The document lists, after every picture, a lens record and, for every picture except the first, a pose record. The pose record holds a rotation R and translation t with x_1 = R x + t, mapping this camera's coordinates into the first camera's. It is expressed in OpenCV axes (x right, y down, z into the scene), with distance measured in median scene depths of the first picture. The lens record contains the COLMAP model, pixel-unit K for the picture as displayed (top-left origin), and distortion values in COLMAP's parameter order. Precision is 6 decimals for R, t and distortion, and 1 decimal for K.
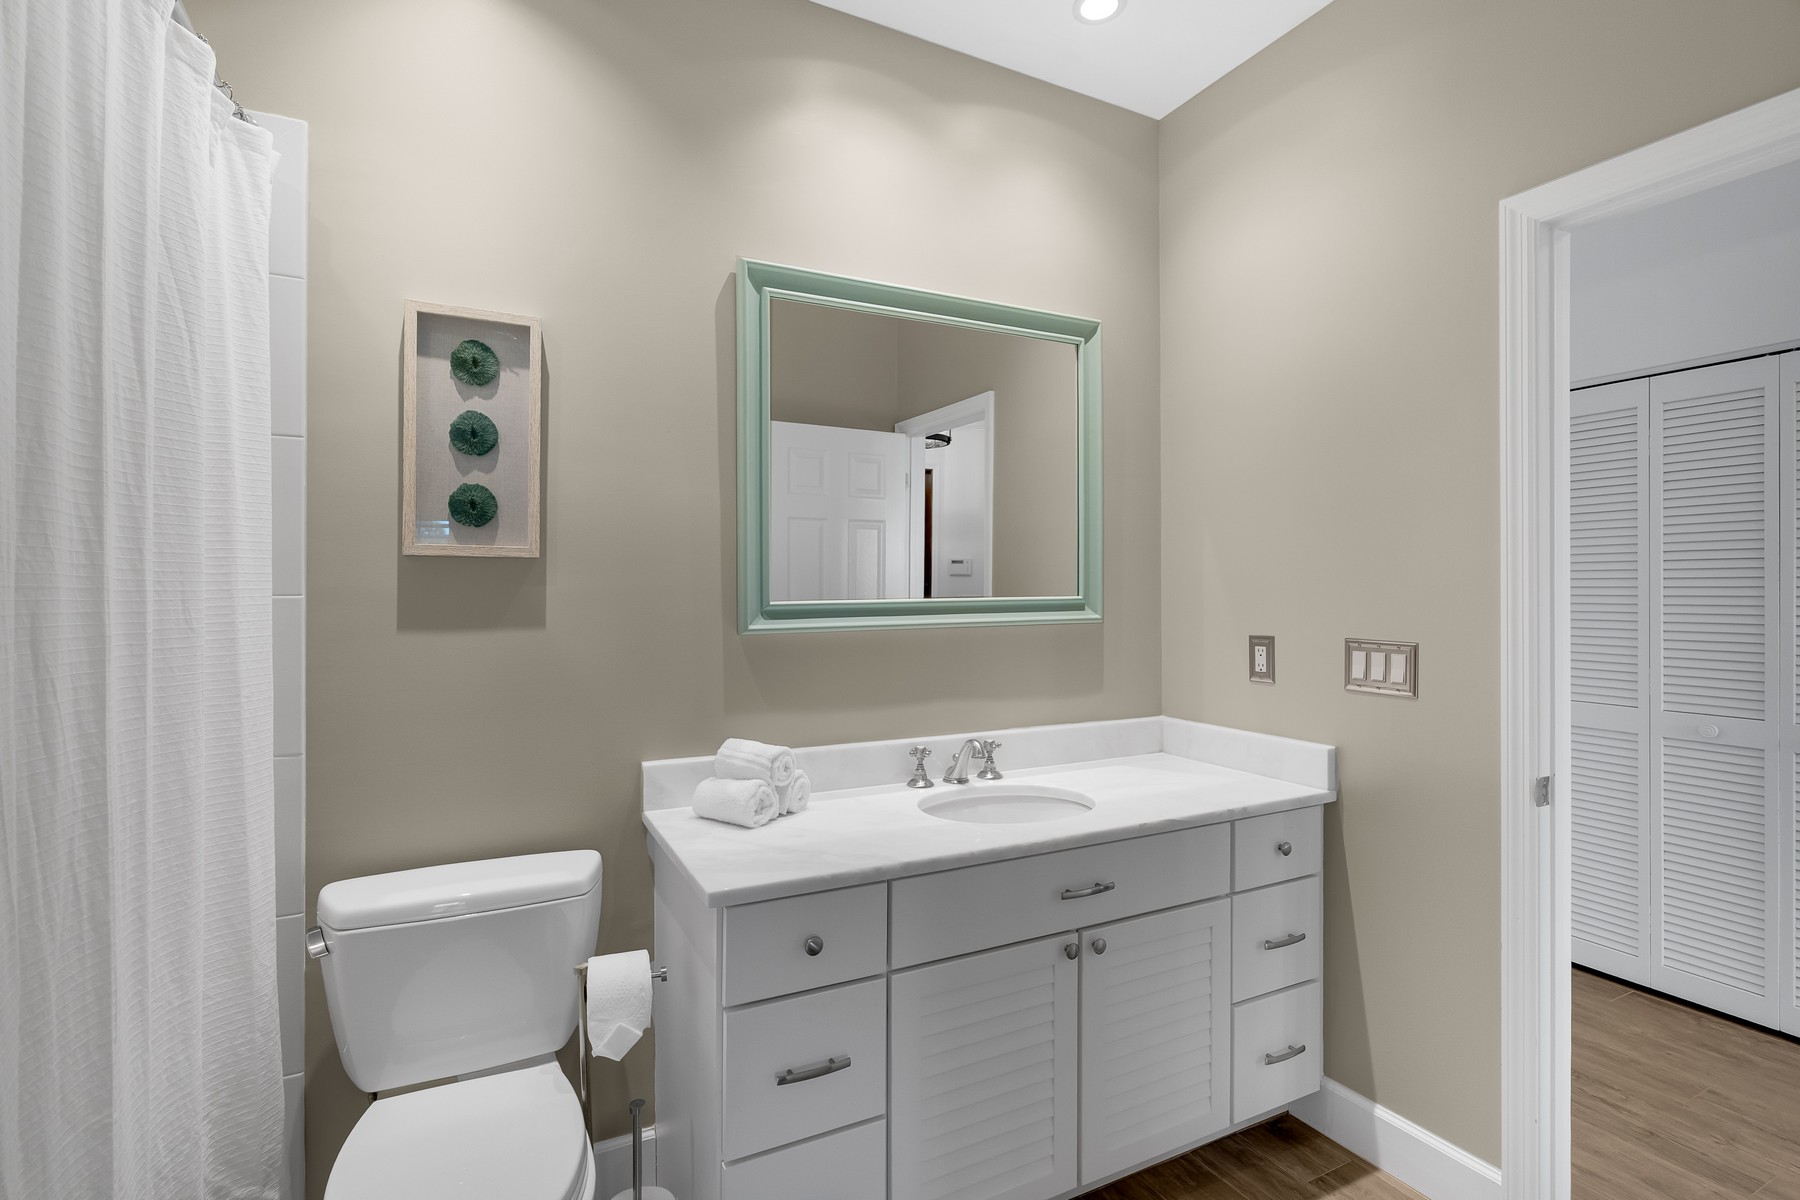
lens RADIAL K [[832.4, 0, 896.4], [0, 832.4, 586.3], [0, 0, 1]] dist [-0.026914, 0.000307]
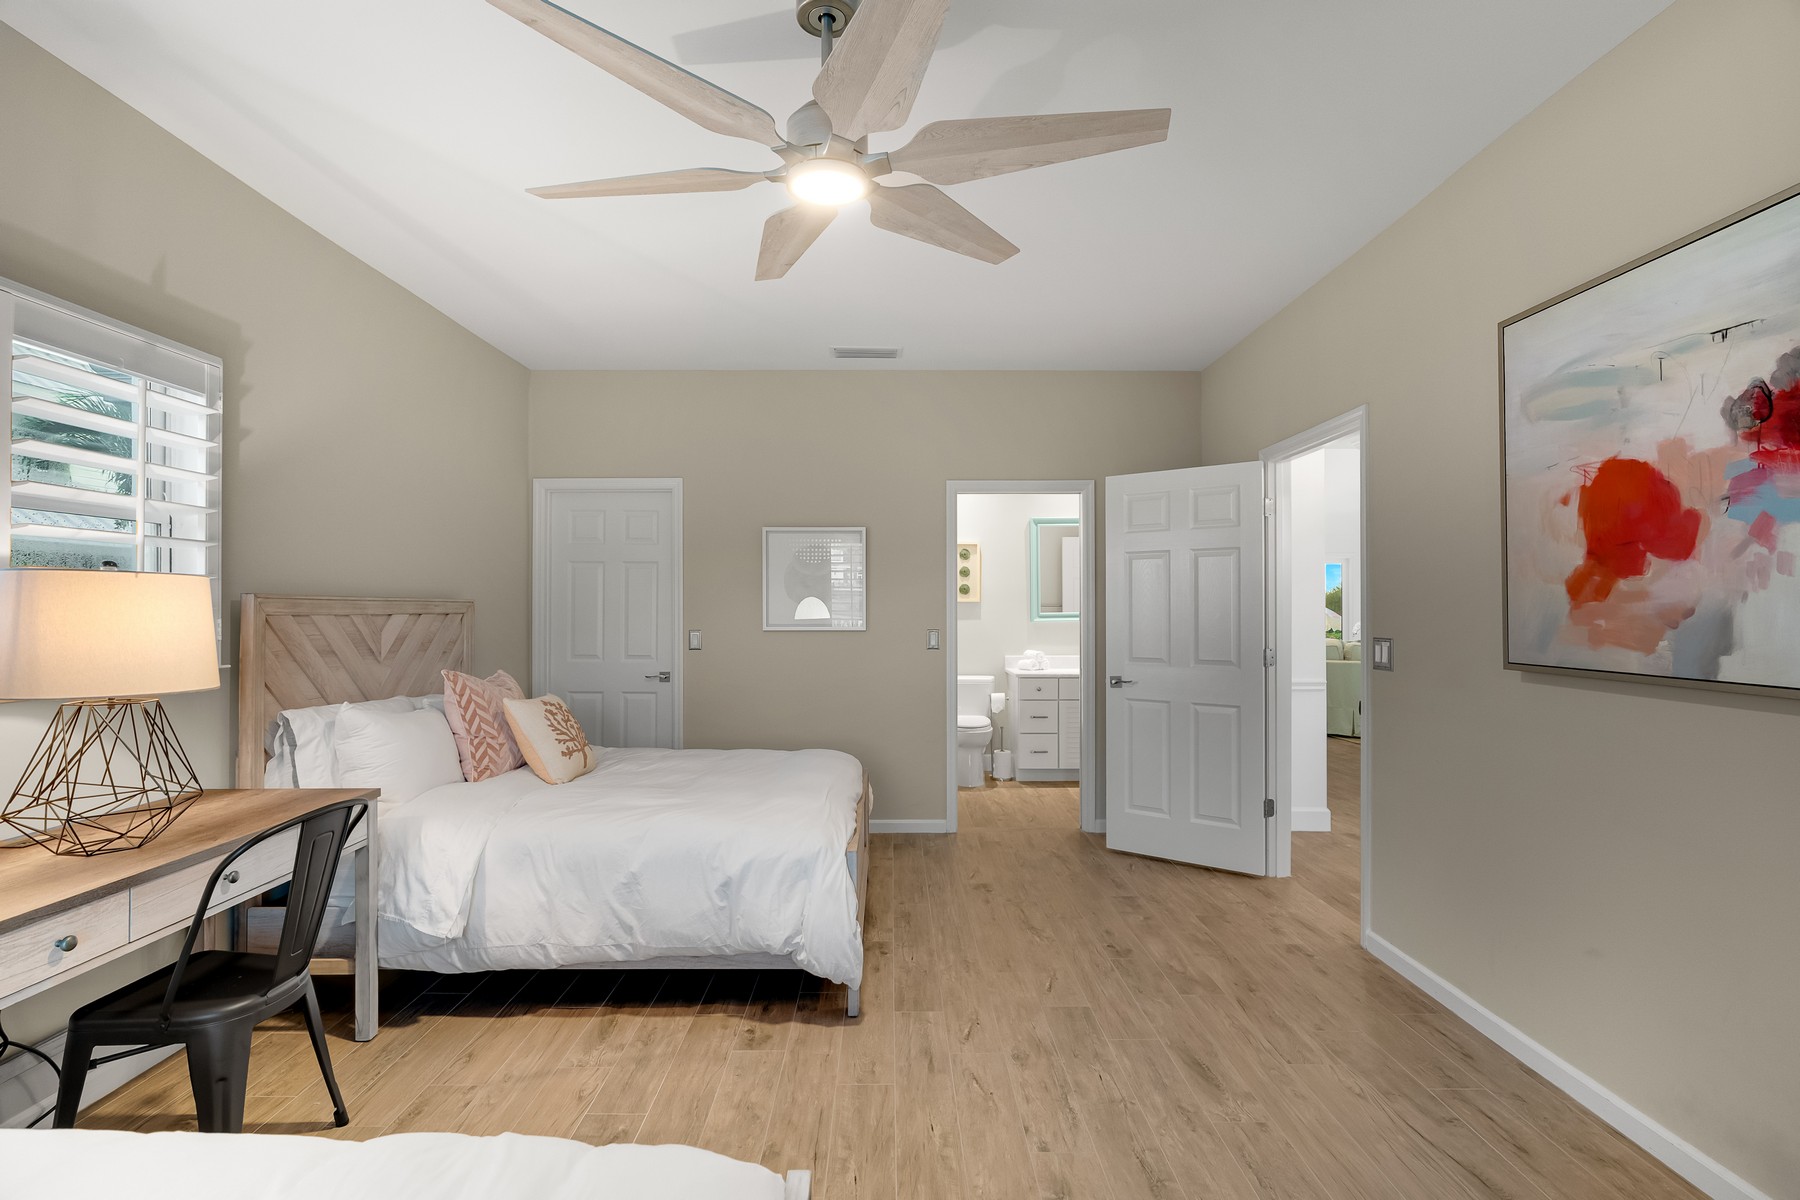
lens RADIAL K [[832.4, 0, 896.4], [0, 832.4, 586.3], [0, 0, 1]] dist [-0.026914, 0.000307]
pose [[0.900552, -0.003307, -0.434736, 0.964307], [-0.005093, 0.999822, -0.018155, -0.035359], [0.434719, 0.018564, 0.900375, -2.824748]]
